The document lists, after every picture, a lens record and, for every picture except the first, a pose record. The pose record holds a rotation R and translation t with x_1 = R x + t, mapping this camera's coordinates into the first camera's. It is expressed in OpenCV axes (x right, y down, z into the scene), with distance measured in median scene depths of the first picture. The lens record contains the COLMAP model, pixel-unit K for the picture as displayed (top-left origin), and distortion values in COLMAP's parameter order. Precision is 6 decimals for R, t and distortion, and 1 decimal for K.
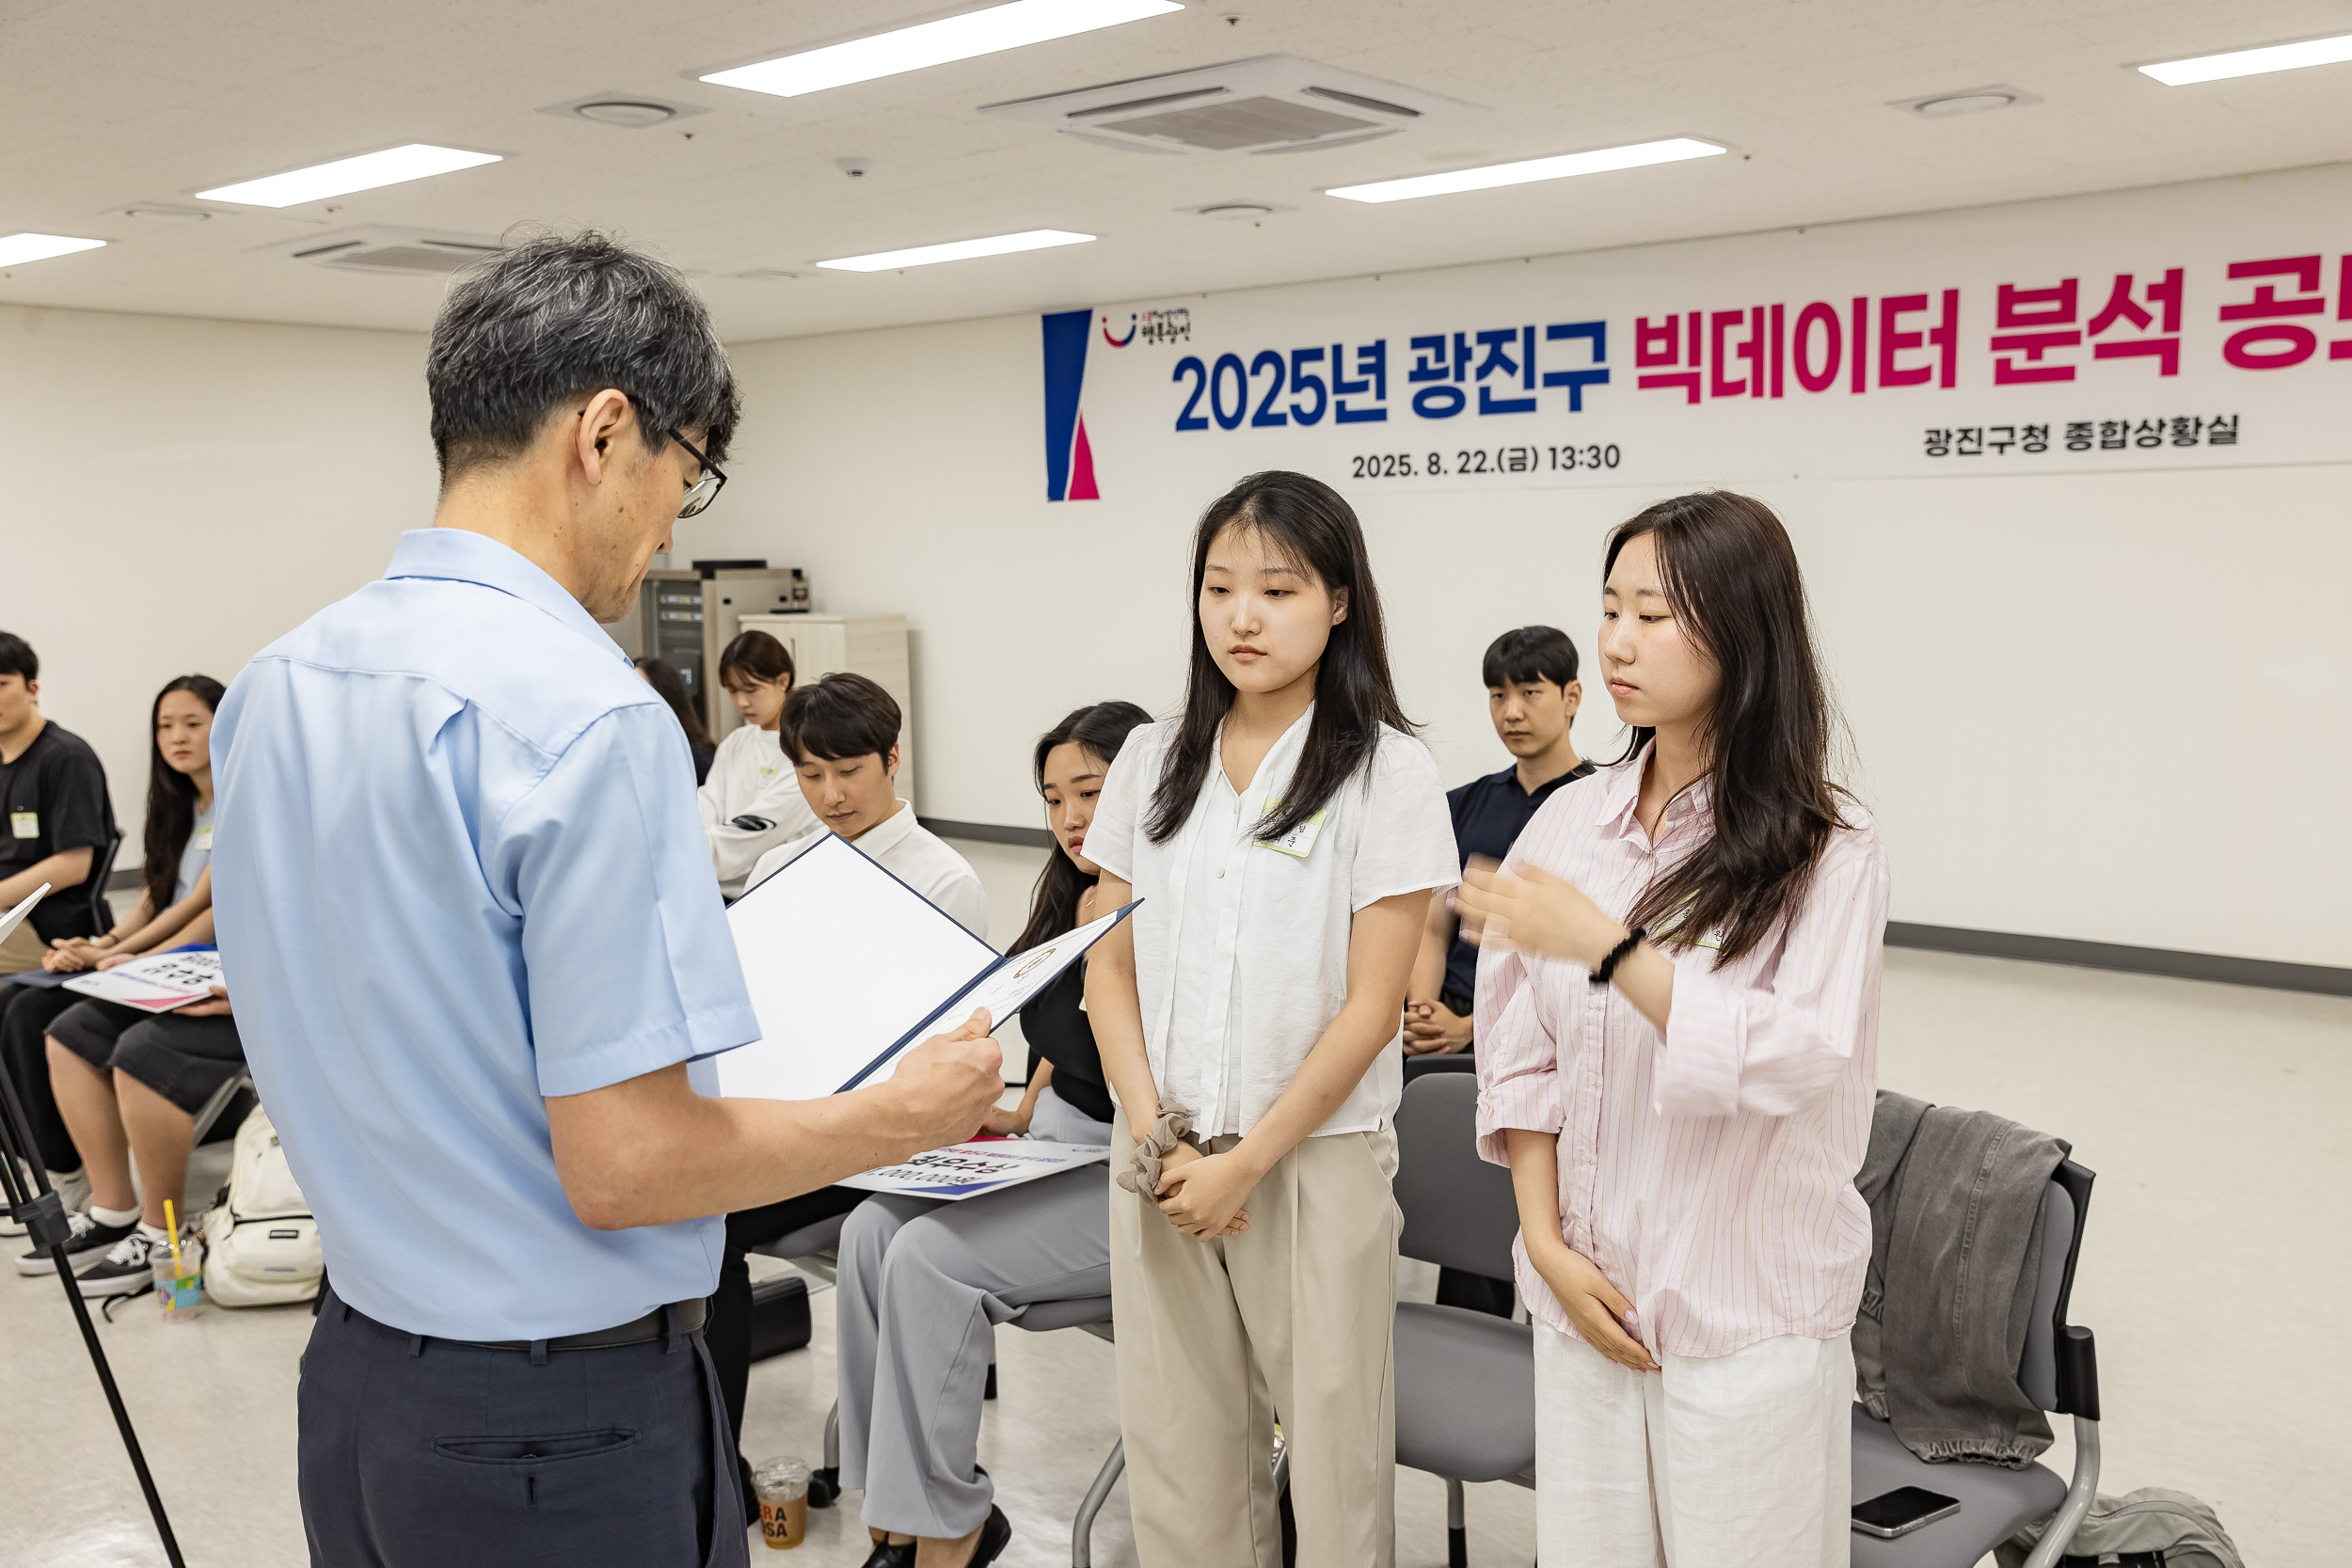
lens RADIAL K [[2038.2, 0, 1173.1], [0, 2038.2, 775.6], [0, 0, 1]] dist [-0.008018, 0.046866]
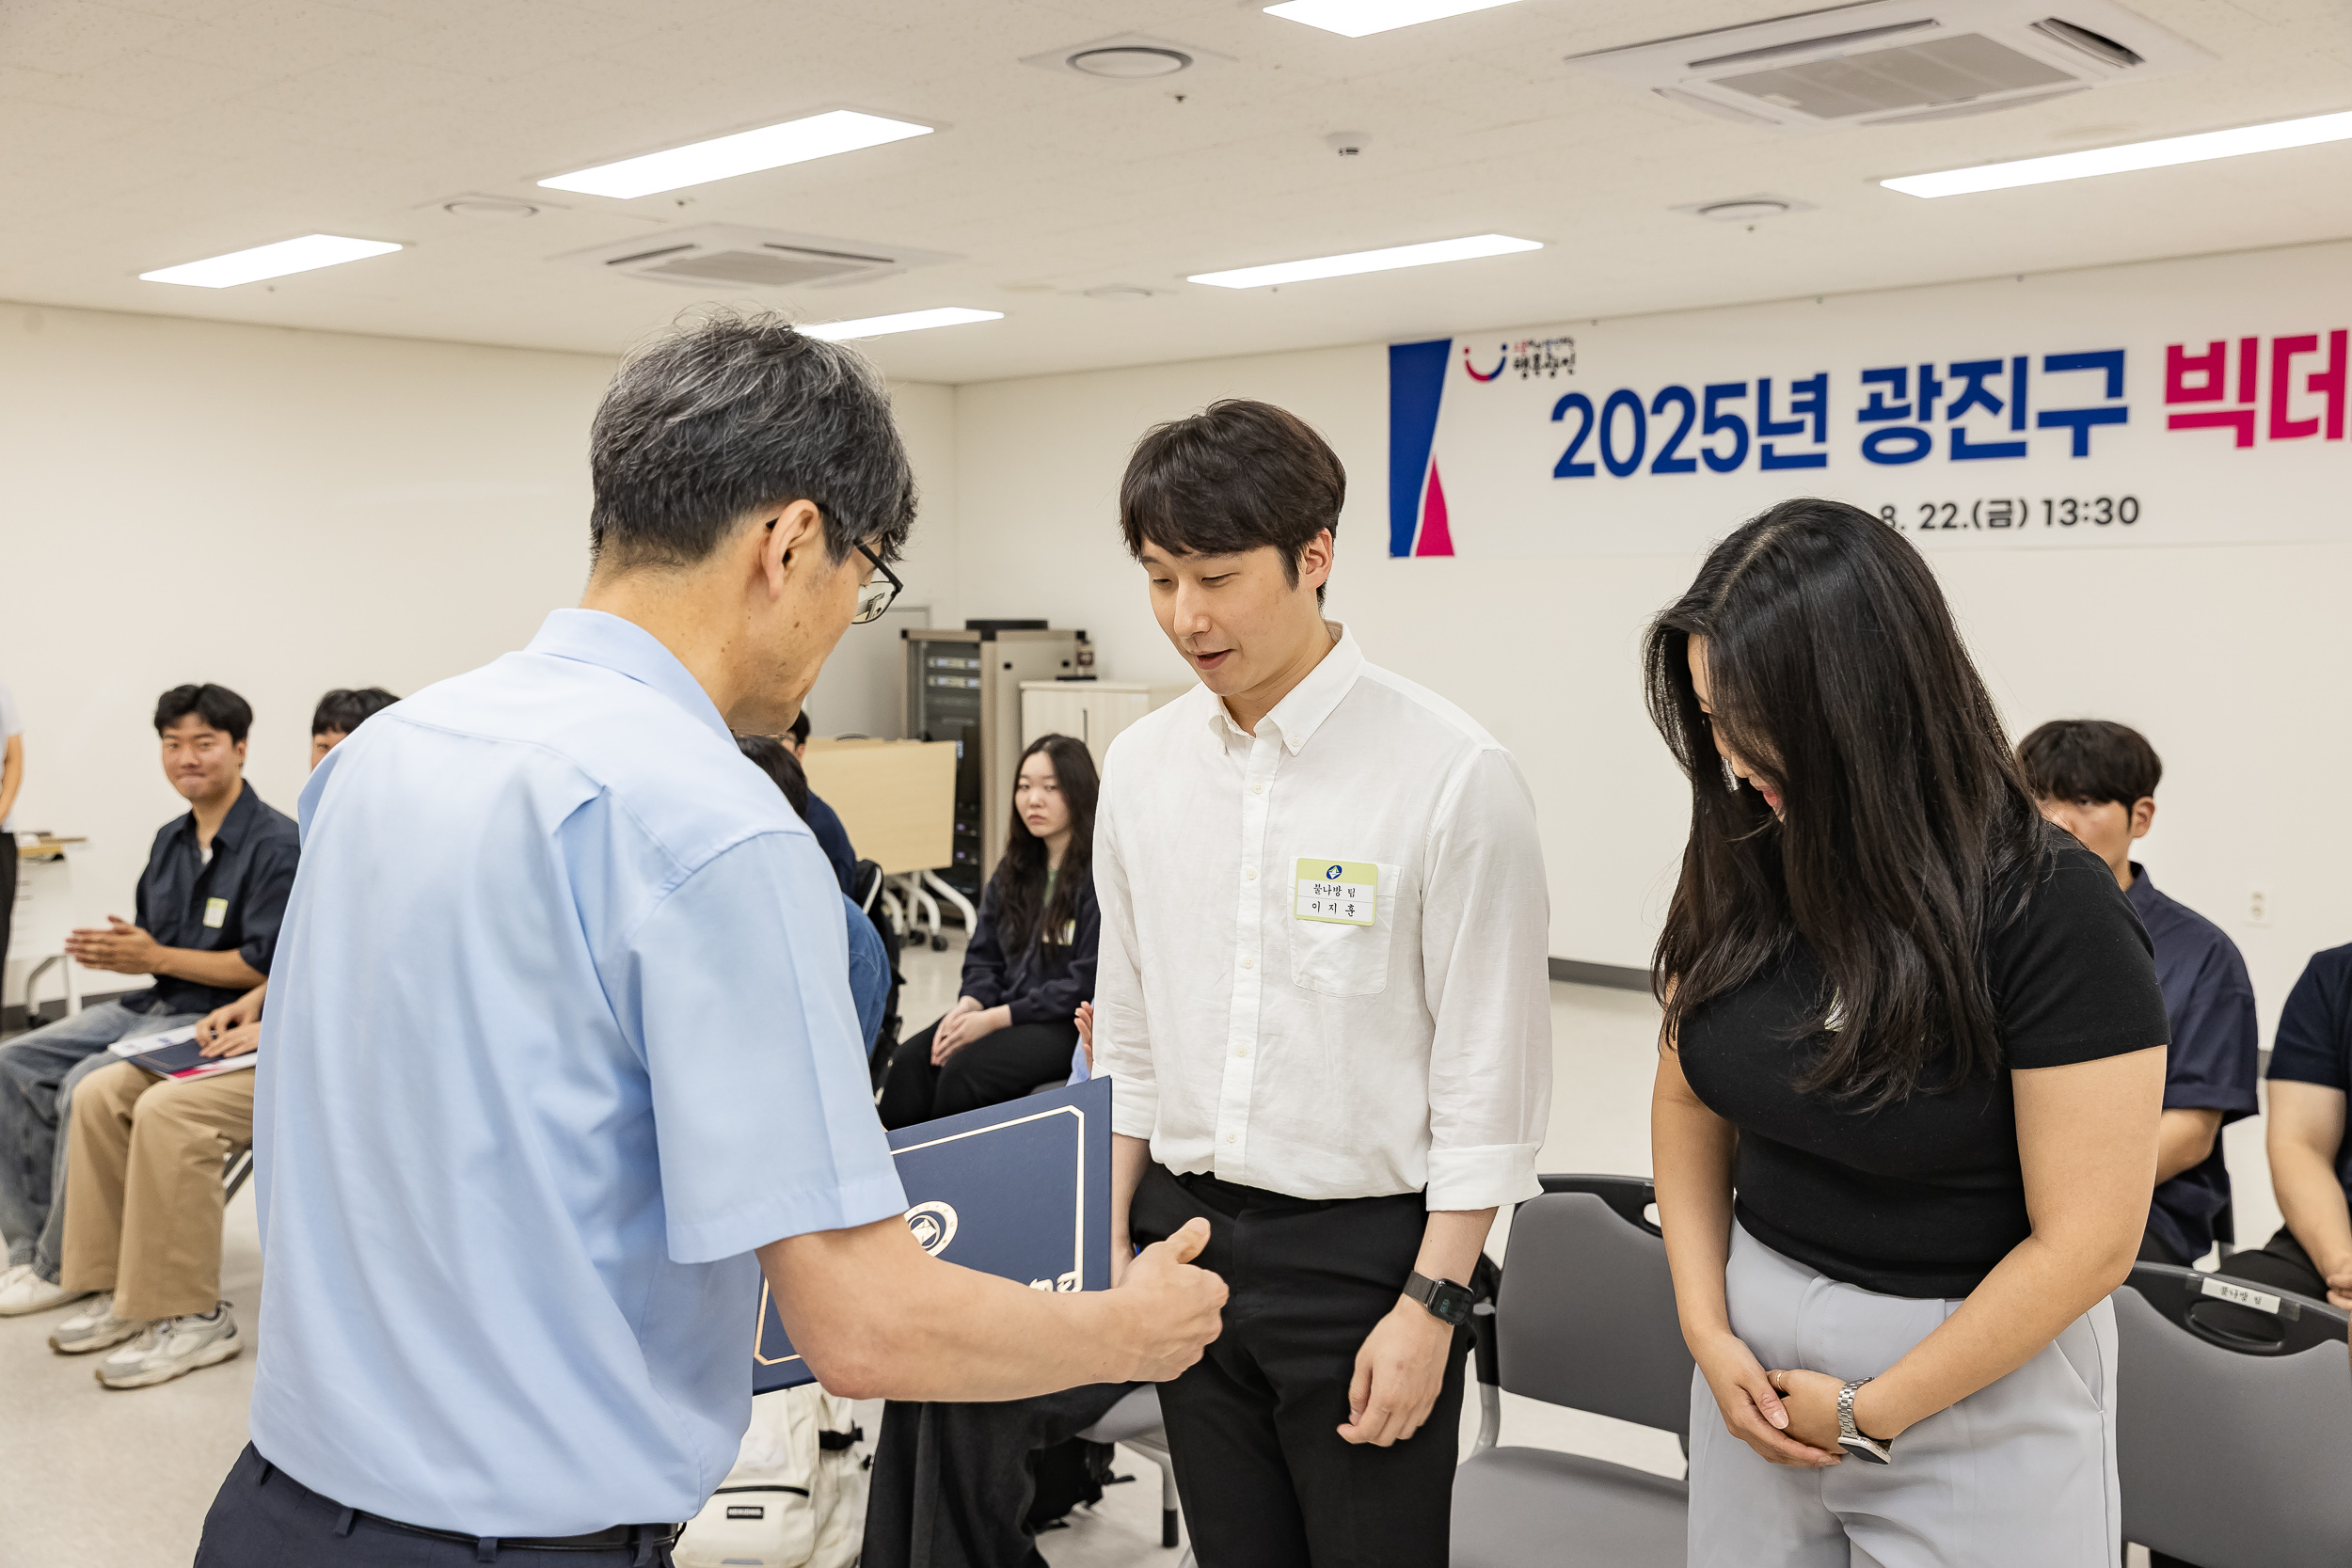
lens RADIAL K [[2161.1, 0, 1196.6], [0, 2161.1, 752.1], [0, 0, 1]] dist [0.022002, 0.000000]
pose [[0.997961, 0.017881, -0.061272, -0.105902], [-0.020677, 0.998759, -0.045317, -0.009919], [0.060386, 0.046491, 0.997092, 0.095116]]
